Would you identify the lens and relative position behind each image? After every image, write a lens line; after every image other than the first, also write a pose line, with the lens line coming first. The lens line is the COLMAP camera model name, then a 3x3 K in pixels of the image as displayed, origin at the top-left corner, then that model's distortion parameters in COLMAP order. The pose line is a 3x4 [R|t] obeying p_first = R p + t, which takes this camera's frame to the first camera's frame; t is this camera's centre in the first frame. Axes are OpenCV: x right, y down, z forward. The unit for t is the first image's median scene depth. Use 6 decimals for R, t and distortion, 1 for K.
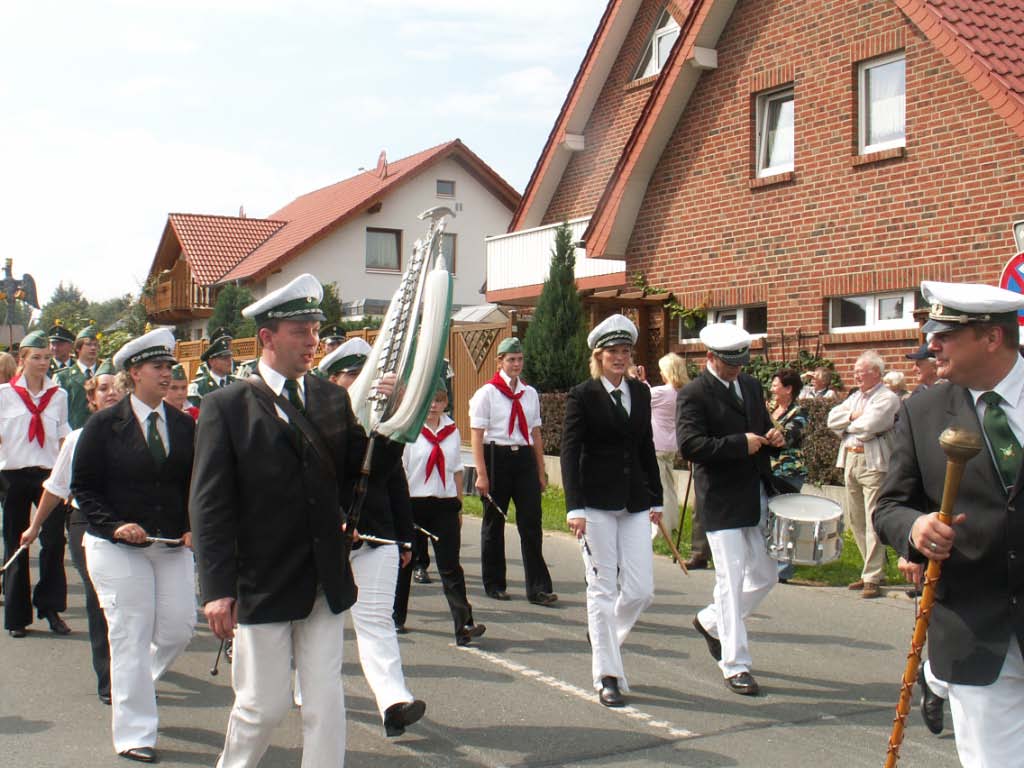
lens RADIAL K [[1459.1, 0, 512.0], [0, 1459.1, 384.0], [0, 0, 1]] dist [-0.097912, 0.168760]
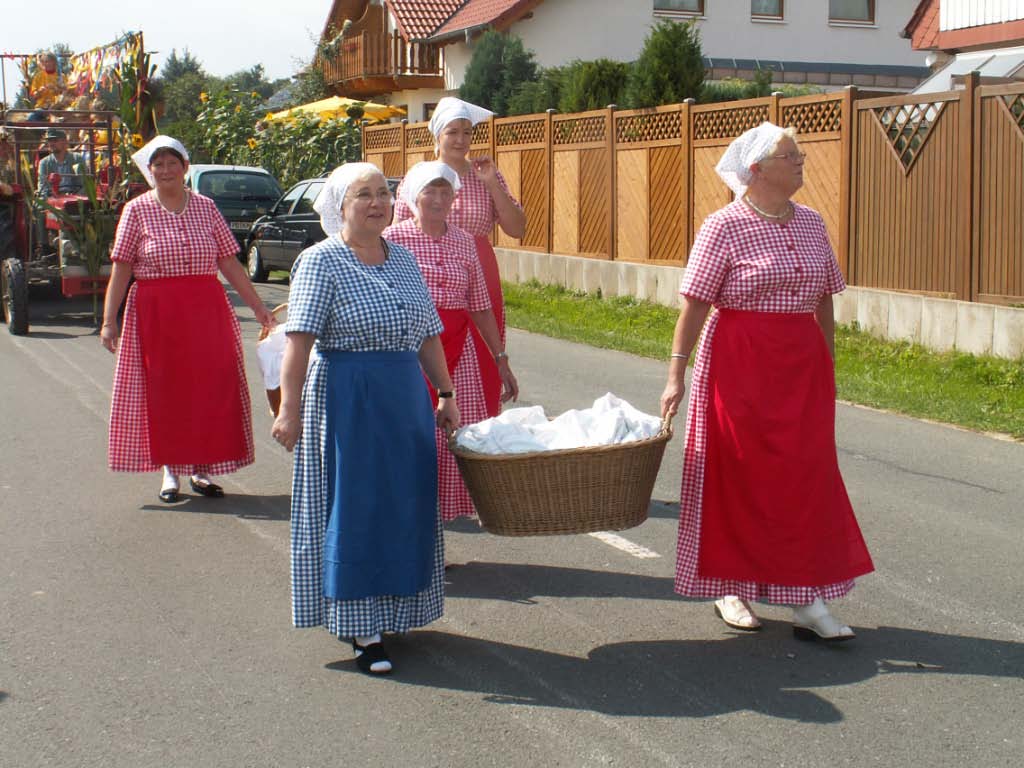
lens RADIAL K [[1843.0, 0, 512.0], [0, 1843.0, 384.0], [0, 0, 1]] dist [-0.037837, 0.093891]
pose [[0.992951, 0.006268, -0.118358, -0.151900], [0.006889, 0.993860, 0.110428, -0.006492], [0.118324, -0.110465, 0.986812, 0.331341]]
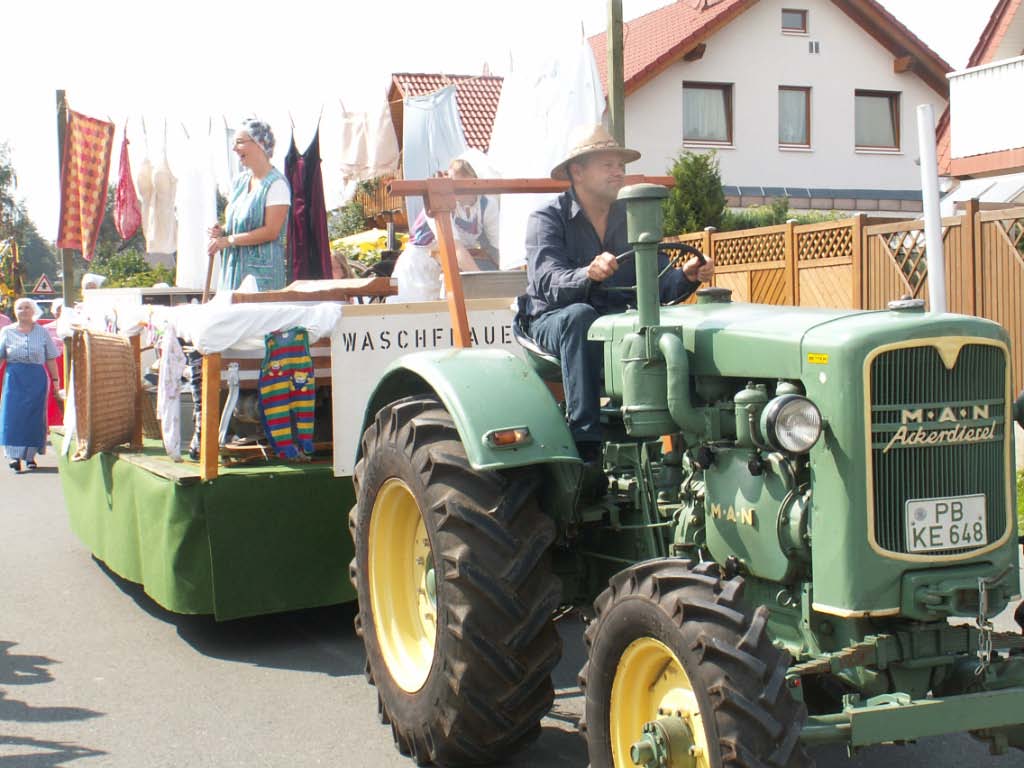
lens RADIAL K [[1849.0, 0, 512.0], [0, 1849.0, 384.0], [0, 0, 1]] dist [-0.020305, -0.139625]
pose [[0.989778, -0.015230, -0.141798, -0.138888], [0.021243, 0.998934, 0.040990, -0.005852], [0.141023, -0.043583, 0.989047, 0.288315]]
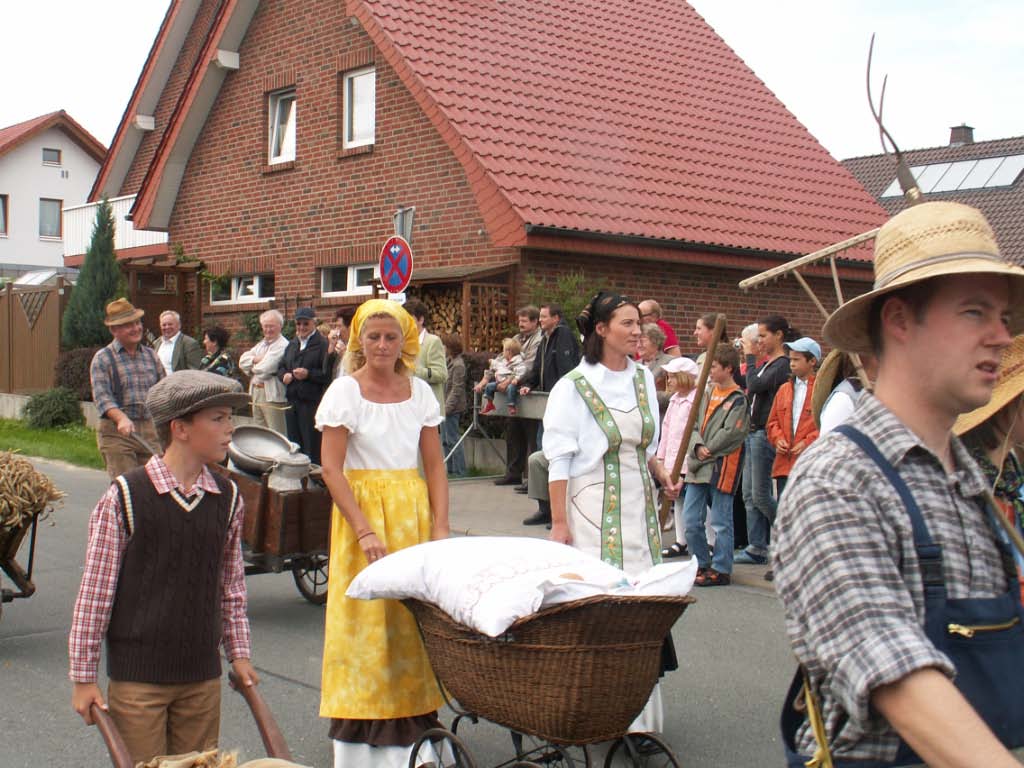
lens RADIAL K [[1425.1, 0, 512.0], [0, 1425.1, 384.0], [0, 0, 1]] dist [-0.114344, 0.041145]
pose [[0.971429, -0.007529, 0.237212, 0.087849], [0.000789, 0.999594, 0.028498, 0.003202], [-0.237330, -0.027497, 0.971040, -0.168218]]
